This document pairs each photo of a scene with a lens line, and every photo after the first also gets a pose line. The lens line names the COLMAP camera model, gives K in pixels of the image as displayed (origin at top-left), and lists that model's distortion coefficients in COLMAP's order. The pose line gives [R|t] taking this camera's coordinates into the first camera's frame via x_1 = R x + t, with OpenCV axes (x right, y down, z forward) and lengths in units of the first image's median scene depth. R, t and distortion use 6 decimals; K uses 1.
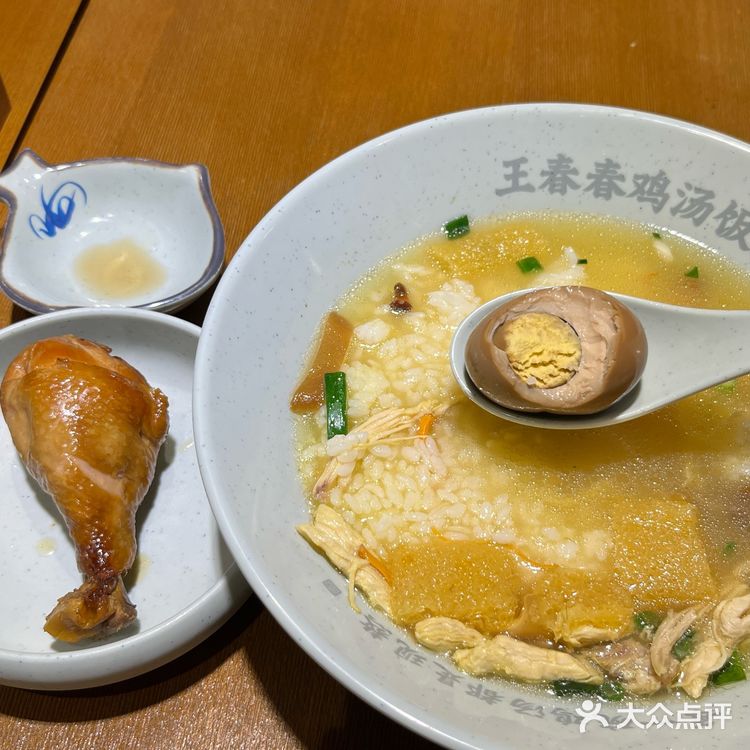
lens RADIAL K [[1023.7, 0, 380.4], [0, 1023.7, 380.2], [0, 0, 1]] dist [-0.007069, 0.000000]
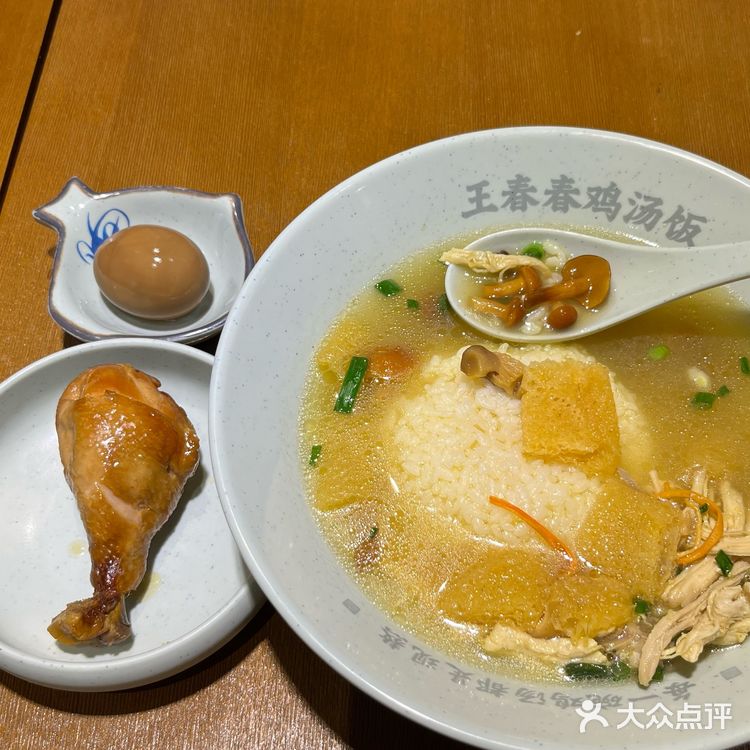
lens RADIAL K [[1023.7, 0, 381.1], [0, 1023.7, 385.8], [0, 0, 1]] dist [-0.007069, 0.000000]
pose [[0.995415, -0.094079, 0.017239, -0.008950], [0.092489, 0.992723, 0.077121, -0.104414], [-0.024369, -0.075173, 0.996873, -0.098149]]
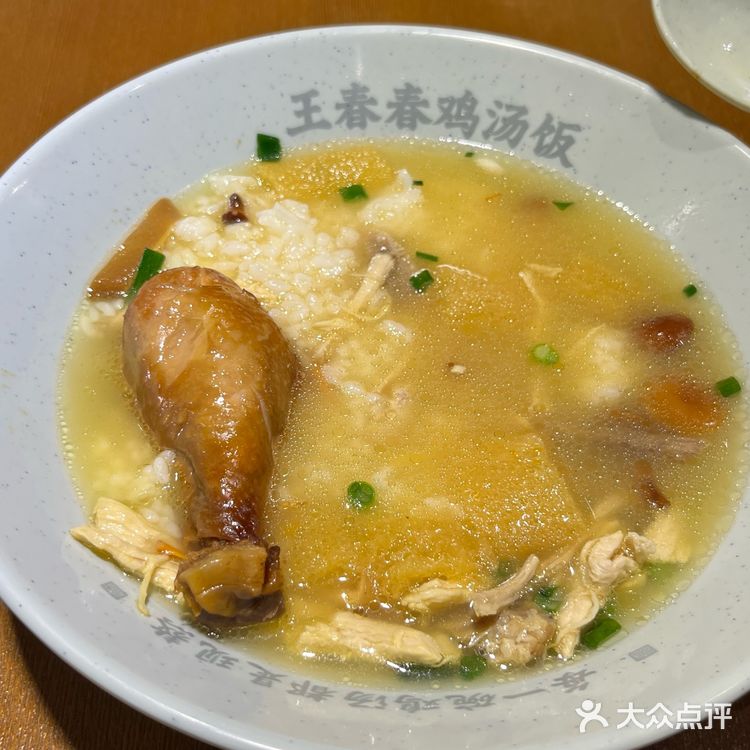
lens RADIAL K [[1023.7, 0, 380.3], [0, 1023.7, 387.4], [0, 0, 1]] dist [-0.007069, 0.000000]
pose [[0.986326, -0.115652, 0.117410, 0.068880], [0.120340, 0.992163, -0.033636, 0.079934], [-0.112600, 0.047305, 0.992514, 0.140229]]
